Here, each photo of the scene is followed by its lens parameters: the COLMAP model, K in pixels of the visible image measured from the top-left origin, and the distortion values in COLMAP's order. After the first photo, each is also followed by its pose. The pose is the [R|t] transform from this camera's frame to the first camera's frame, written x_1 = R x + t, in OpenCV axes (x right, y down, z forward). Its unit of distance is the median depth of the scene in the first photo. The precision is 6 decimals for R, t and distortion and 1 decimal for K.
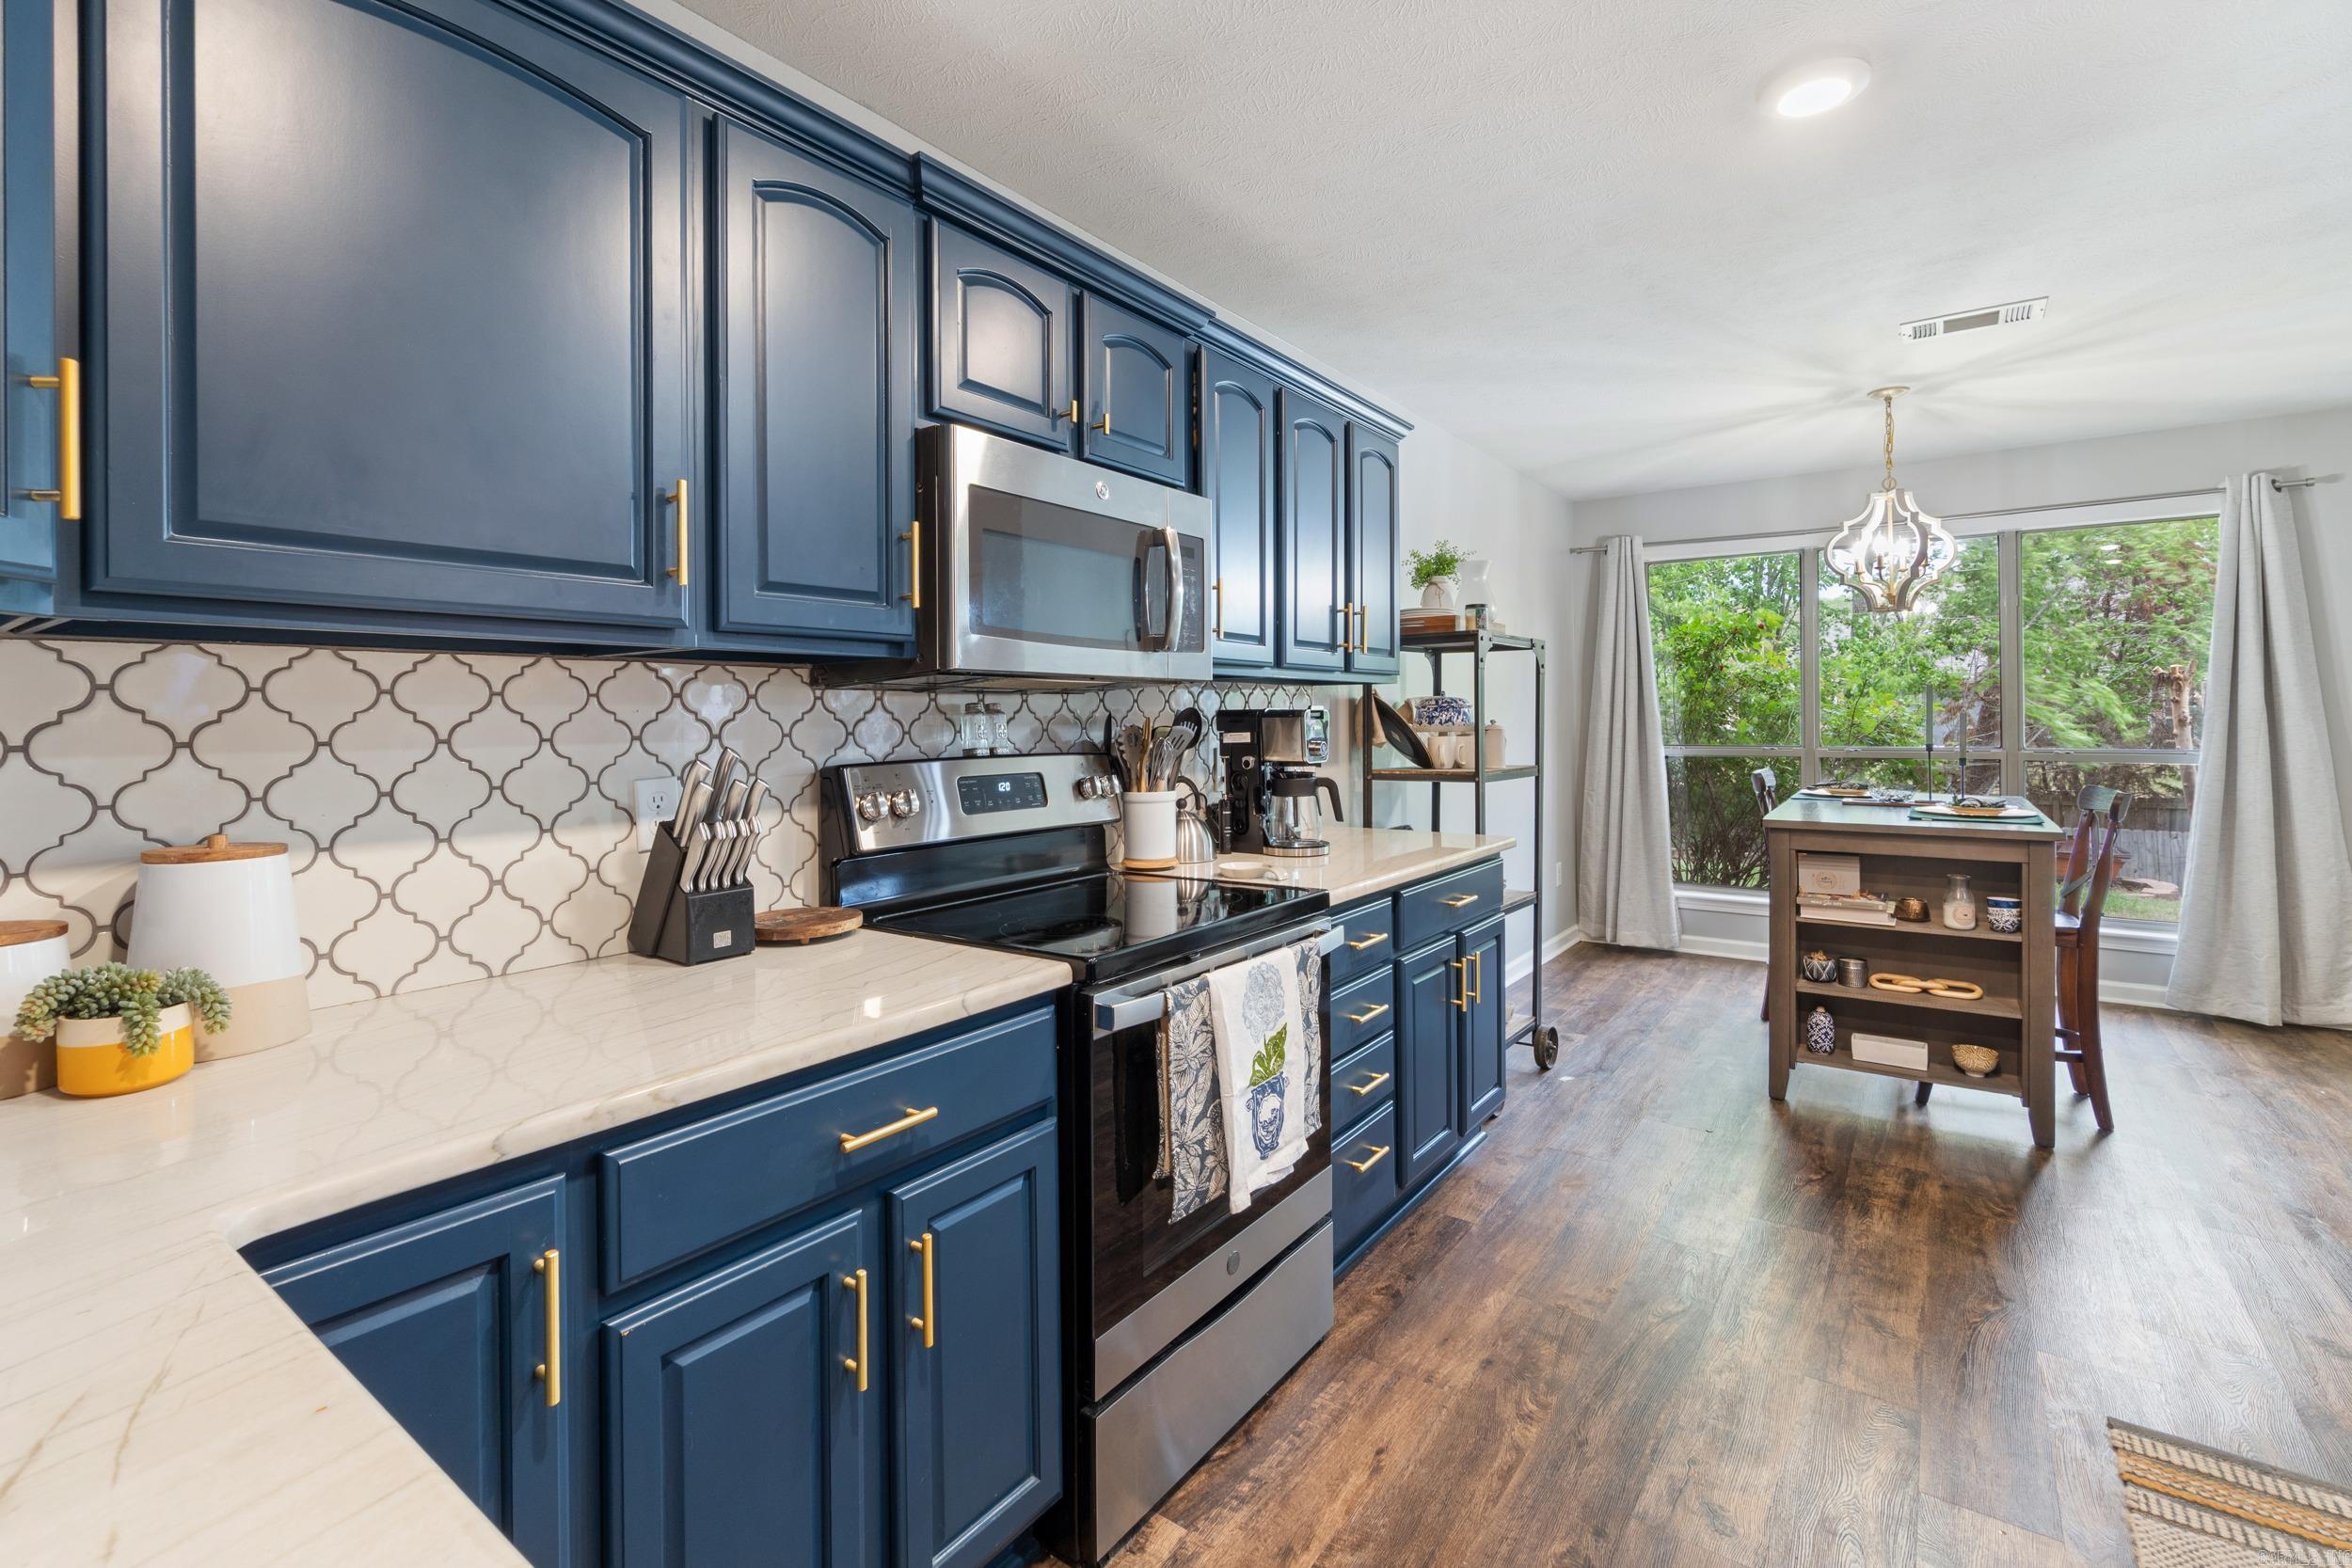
lens RADIAL K [[1014.8, 0, 1195.0], [0, 1014.8, 722.6], [0, 0, 1]] dist [-0.007446, 0.000293]
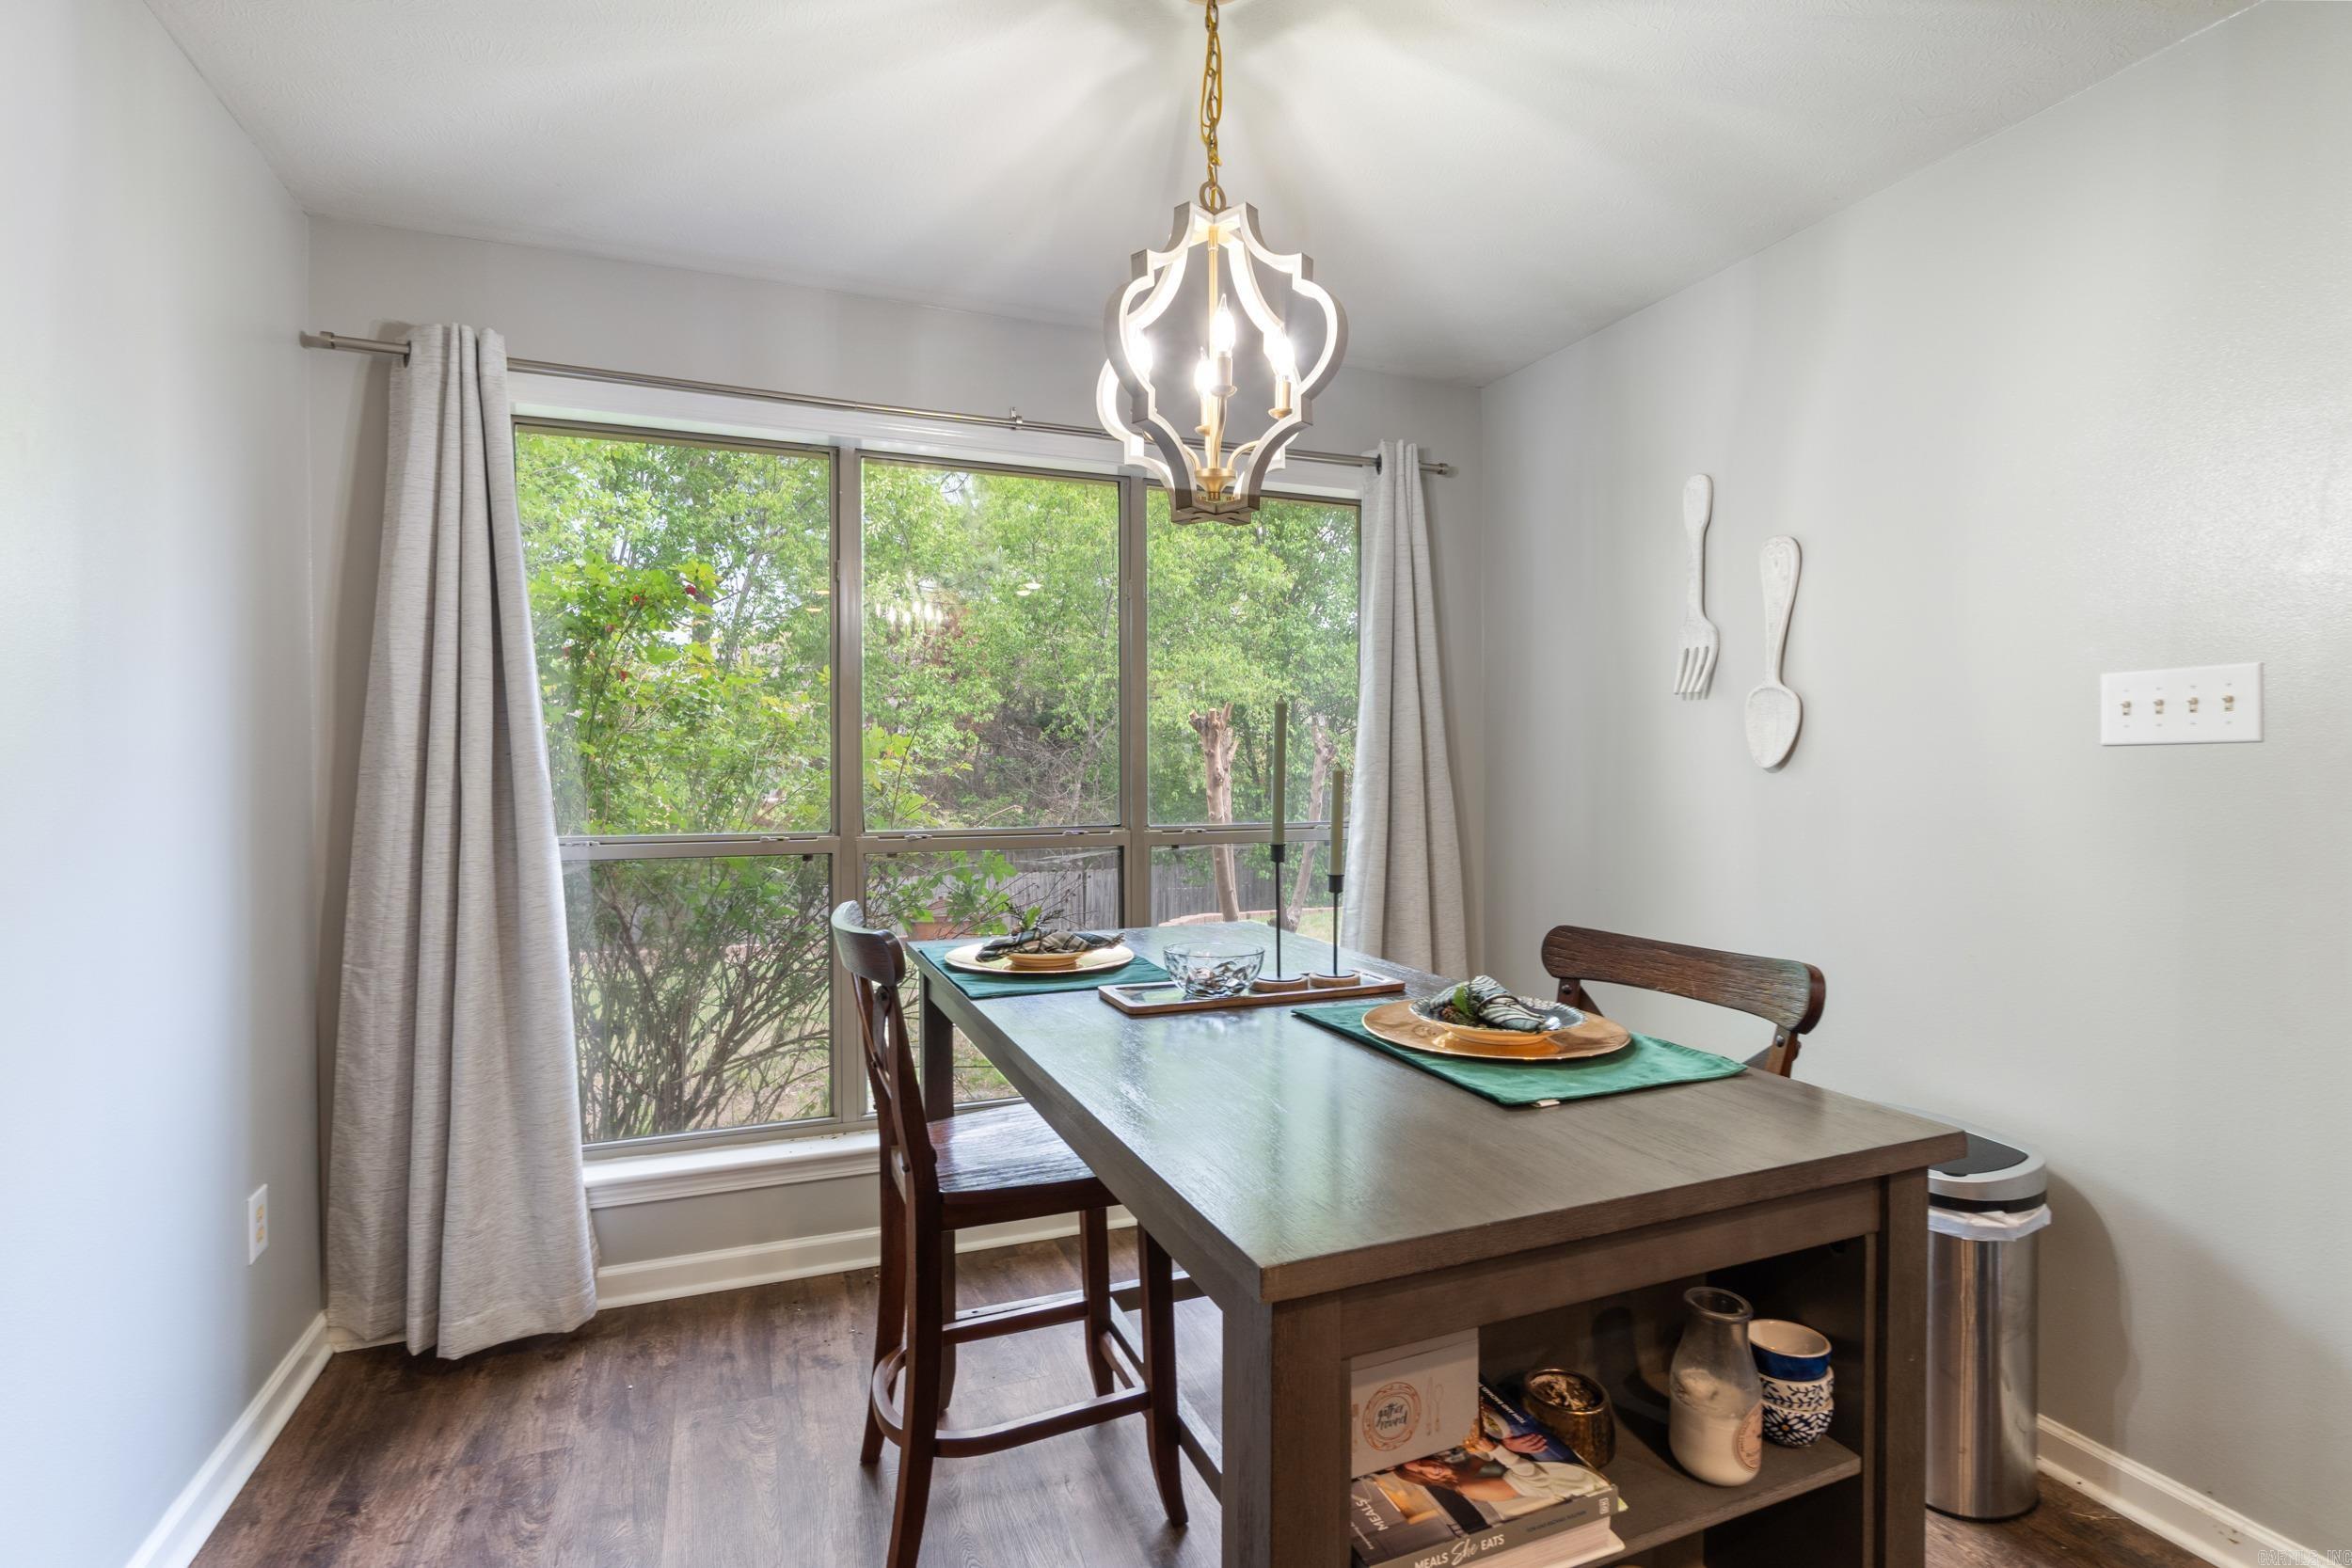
lens RADIAL K [[1101.1, 0, 1197.5], [0, 1101.1, 747.8], [0, 0, 1]] dist [-0.006221, -0.001608]
pose [[0.540781, 0.001267, 0.841163, 0.216961], [0.001094, 0.999997, -0.002210, -0.015539], [-0.841163, 0.002115, 0.540778, 0.519390]]
